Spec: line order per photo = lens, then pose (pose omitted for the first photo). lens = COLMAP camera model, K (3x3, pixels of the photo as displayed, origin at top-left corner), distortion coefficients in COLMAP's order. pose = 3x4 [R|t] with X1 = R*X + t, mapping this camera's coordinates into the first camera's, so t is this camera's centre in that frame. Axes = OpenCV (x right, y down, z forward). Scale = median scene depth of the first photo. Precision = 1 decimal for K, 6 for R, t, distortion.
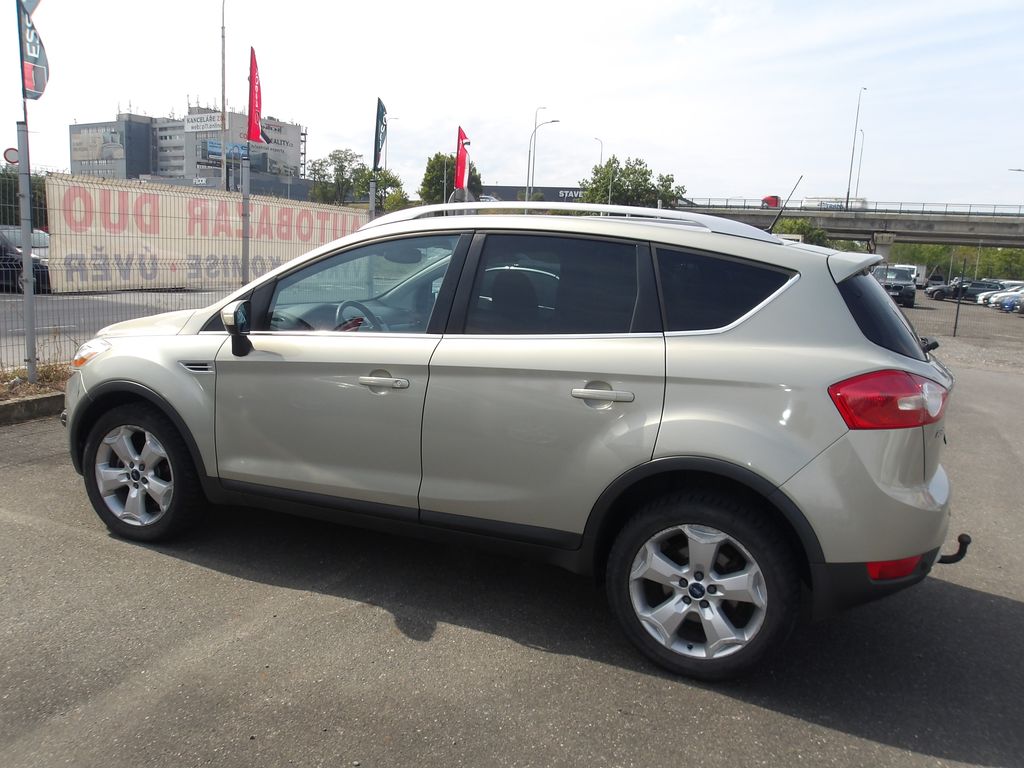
lens RADIAL K [[870.6, 0, 512.0], [0, 870.6, 384.0], [0, 0, 1]] dist [-0.014344, 0.019646]
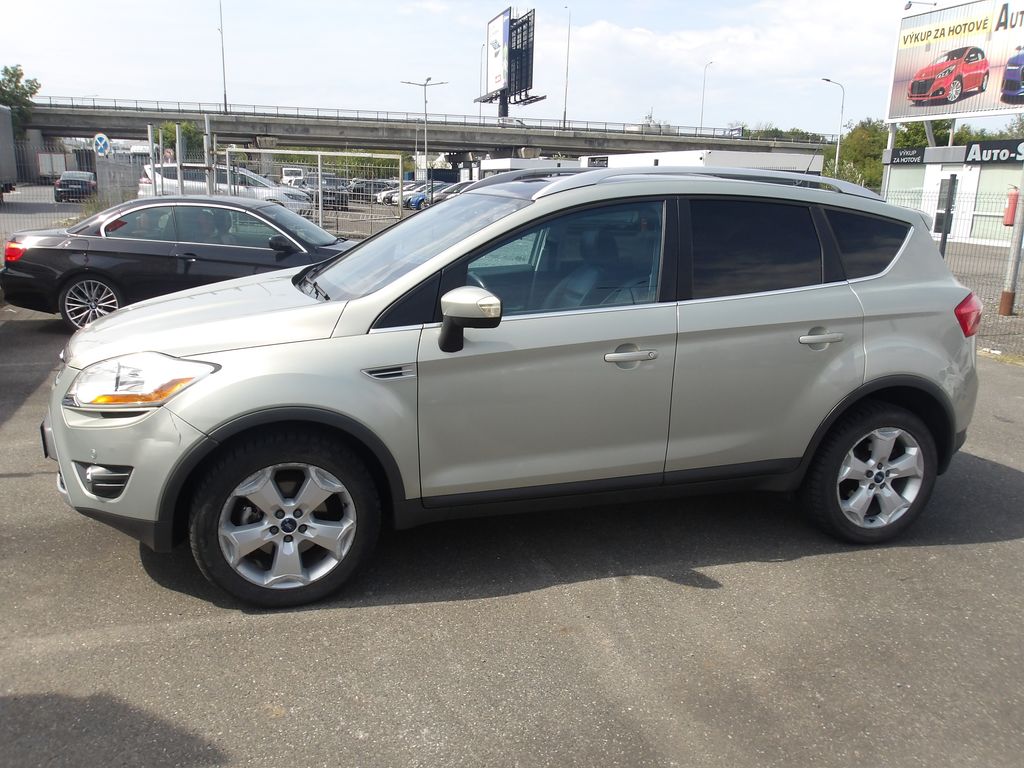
lens RADIAL K [[867.6, 0, 512.0], [0, 867.6, 384.0], [0, 0, 1]] dist [-0.009587, -0.006231]
pose [[0.748202, -0.176595, 0.639537, -0.888464], [0.104091, 0.983234, 0.149722, -0.133441], [-0.655254, -0.045452, 0.754040, 0.346330]]
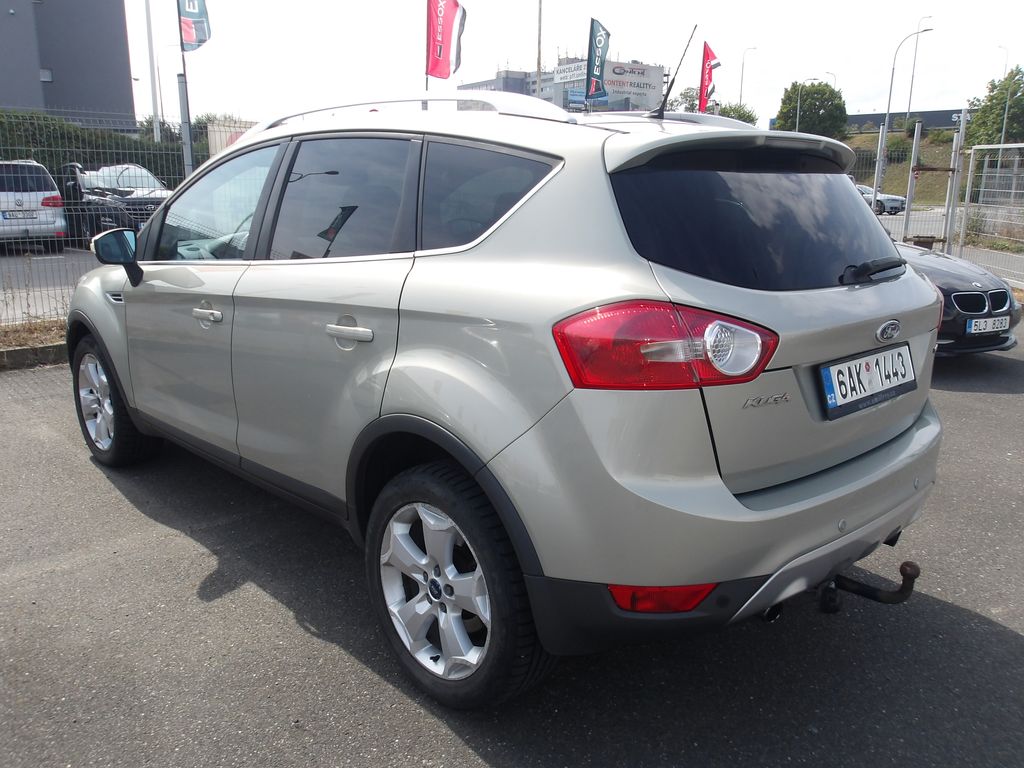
lens RADIAL K [[870.6, 0, 512.0], [0, 870.6, 384.0], [0, 0, 1]] dist [-0.014344, 0.019646]
pose [[0.915772, 0.046744, -0.398969, 0.508542], [-0.021370, 0.997469, 0.067815, 0.003095], [0.401129, -0.053577, 0.914453, 0.296436]]
